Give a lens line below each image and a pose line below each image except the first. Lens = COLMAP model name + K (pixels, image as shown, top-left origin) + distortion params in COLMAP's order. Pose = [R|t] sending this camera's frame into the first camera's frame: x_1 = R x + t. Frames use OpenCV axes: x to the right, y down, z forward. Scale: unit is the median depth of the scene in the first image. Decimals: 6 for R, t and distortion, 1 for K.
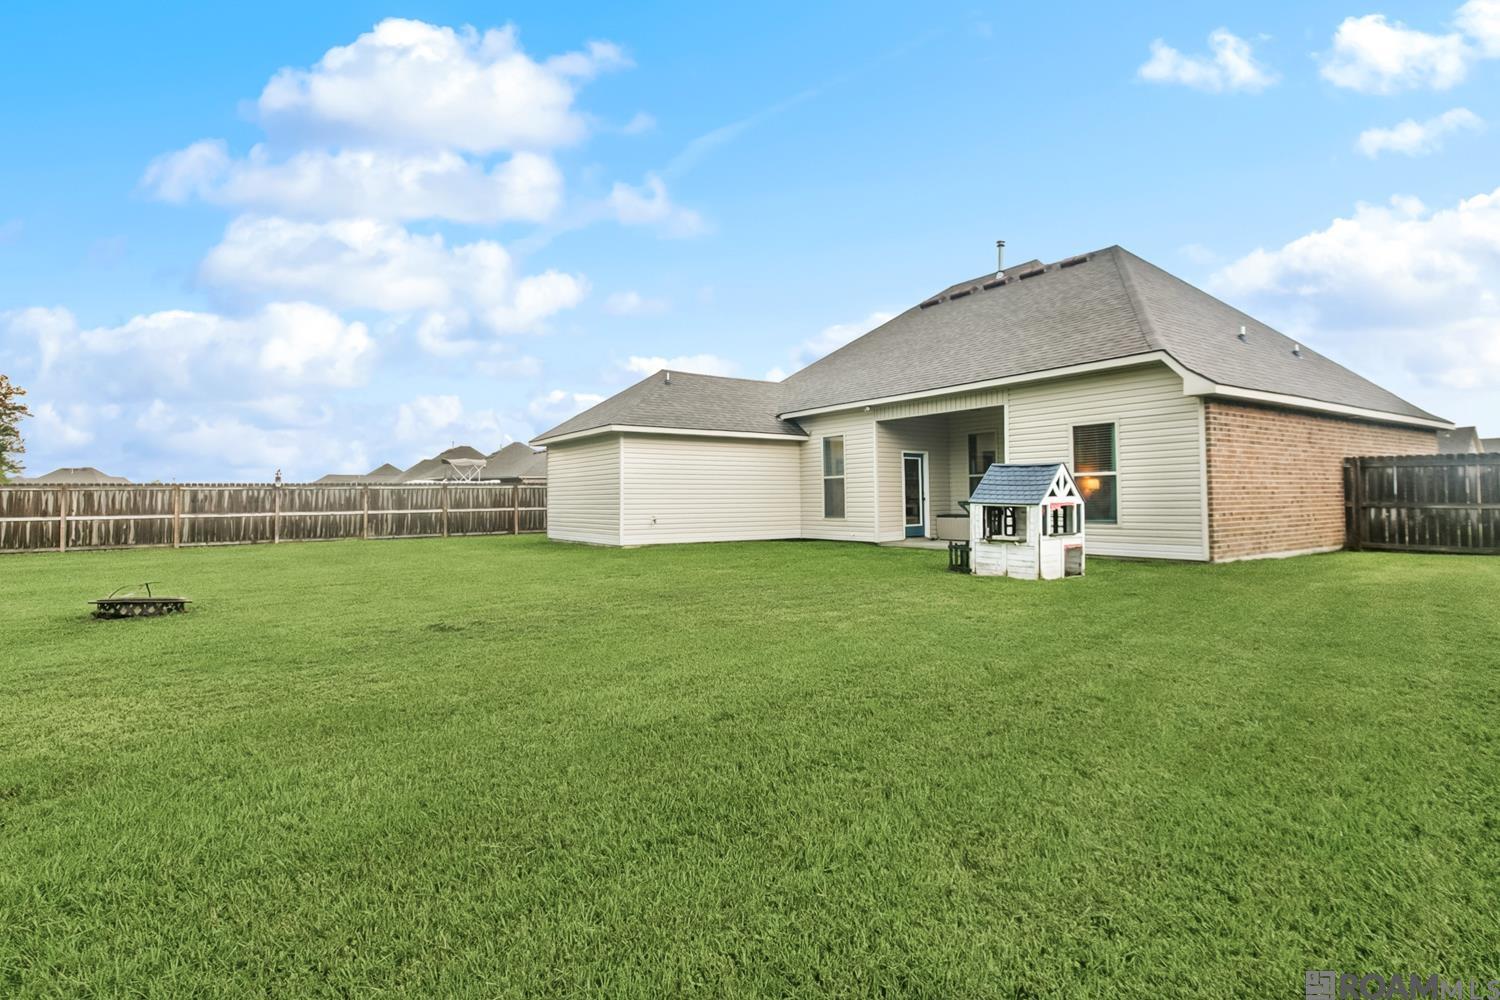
lens RADIAL K [[744.1, 0, 750.0], [0, 744.1, 500.0], [0, 0, 1]] dist [-0.003630, 0.000056]
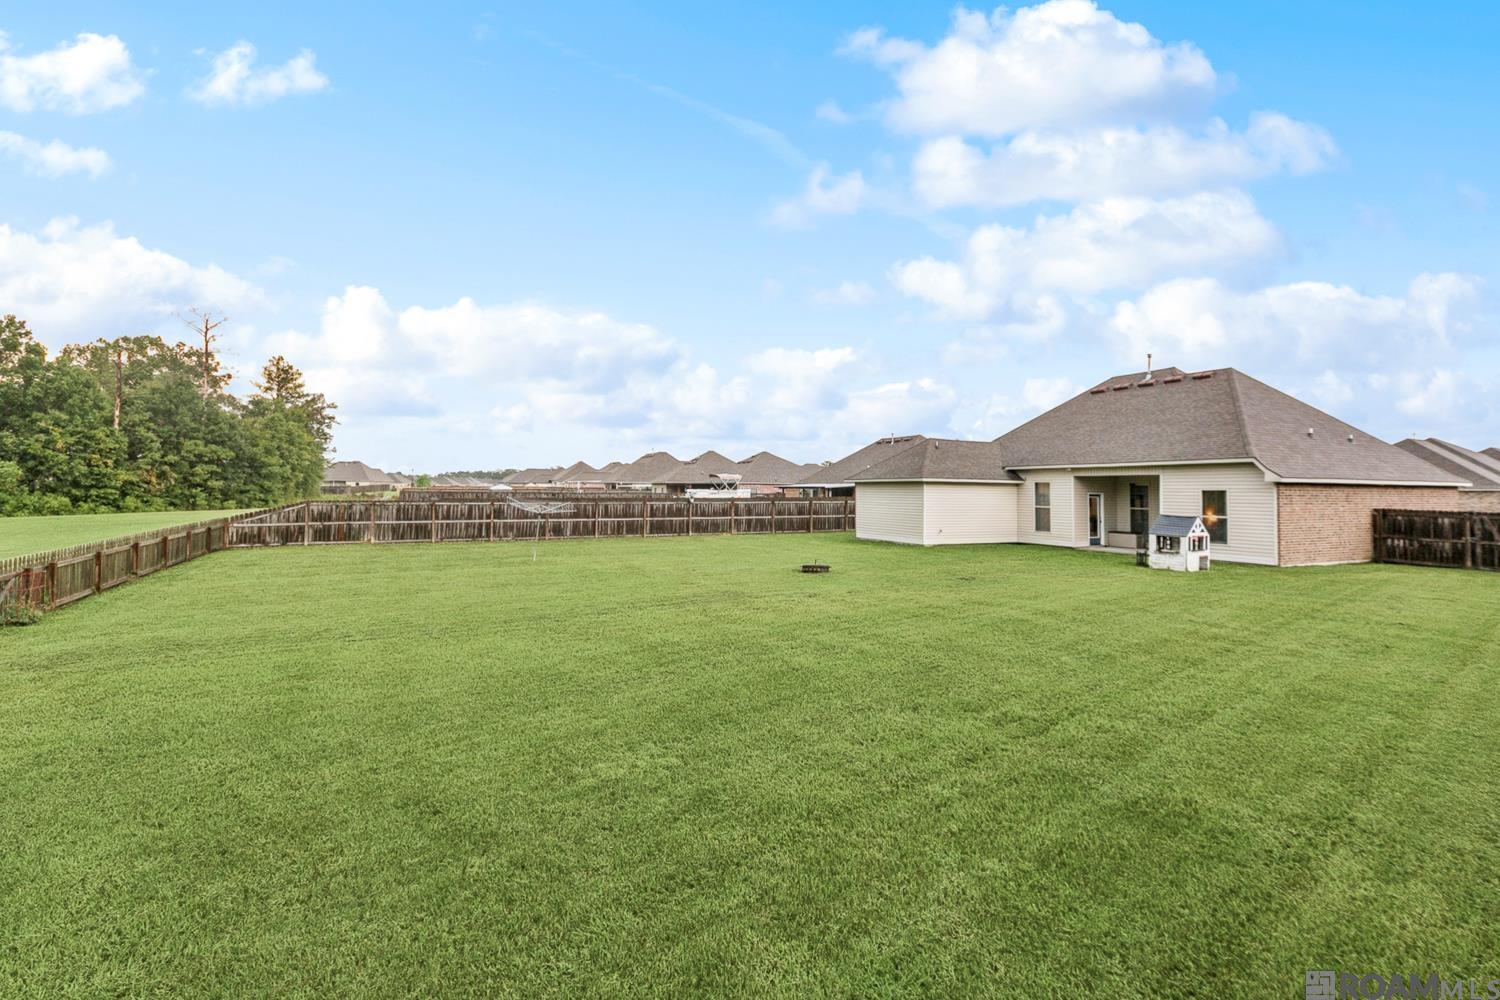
lens RADIAL K [[691.7, 0, 753.6], [0, 691.7, 483.2], [0, 0, 1]] dist [0.006286, 0.000276]
pose [[0.988827, 0.018053, -0.147972, -0.390003], [-0.019823, 0.999748, -0.010495, -0.071314], [0.147746, 0.013311, 0.988936, -0.820999]]
